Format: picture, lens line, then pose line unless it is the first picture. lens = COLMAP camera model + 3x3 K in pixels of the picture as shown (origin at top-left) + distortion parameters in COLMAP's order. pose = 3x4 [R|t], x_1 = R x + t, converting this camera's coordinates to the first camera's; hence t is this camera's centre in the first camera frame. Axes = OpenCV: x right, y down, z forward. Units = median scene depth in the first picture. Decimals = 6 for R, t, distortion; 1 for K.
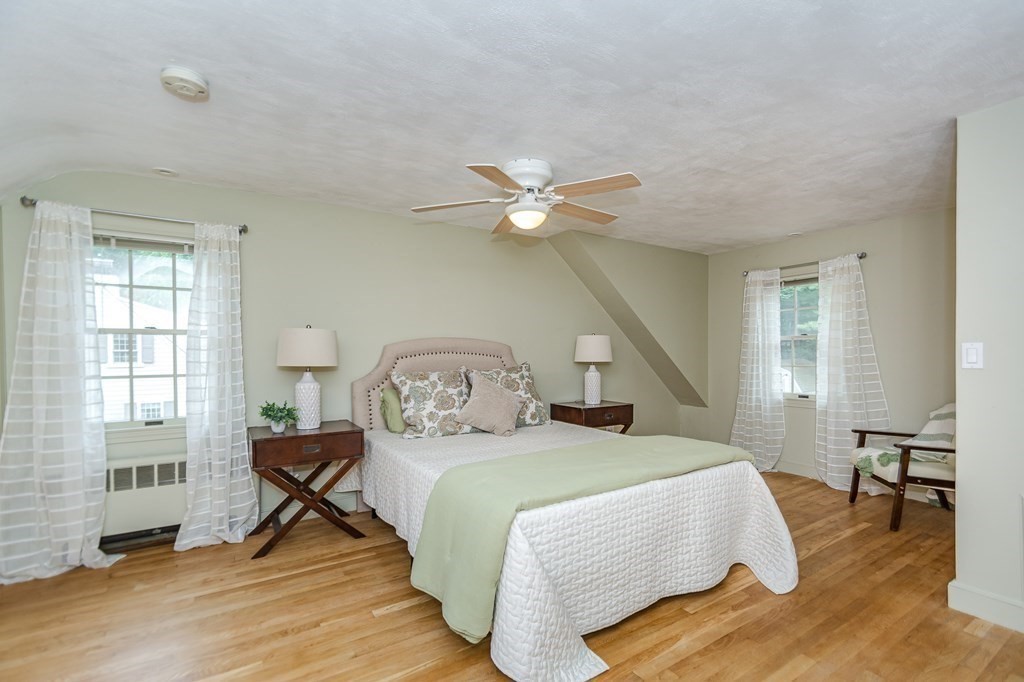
lens RADIAL K [[460.7, 0, 508.9], [0, 460.7, 348.6], [0, 0, 1]] dist [0.018690, 0.001071]
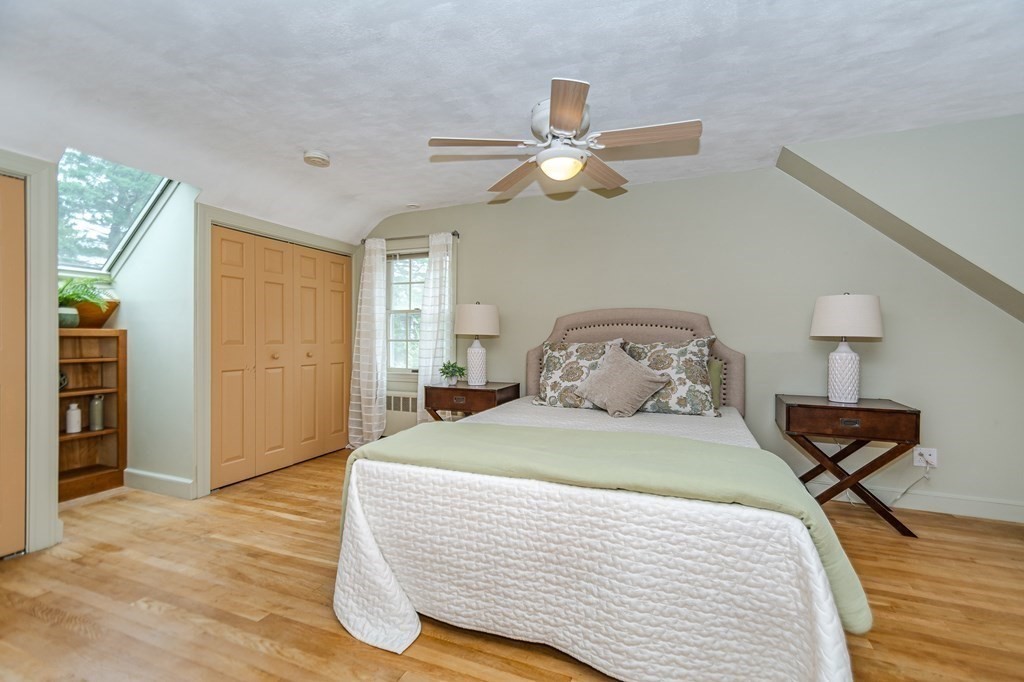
lens RADIAL K [[460.7, 0, 509.4], [0, 460.7, 336.1], [0, 0, 1]] dist [0.018690, 0.001071]
pose [[0.589734, 0.006413, -0.807572, 0.575539], [0.001460, 0.999958, 0.009007, 0.028417], [0.807597, -0.006491, 0.589700, 0.320283]]
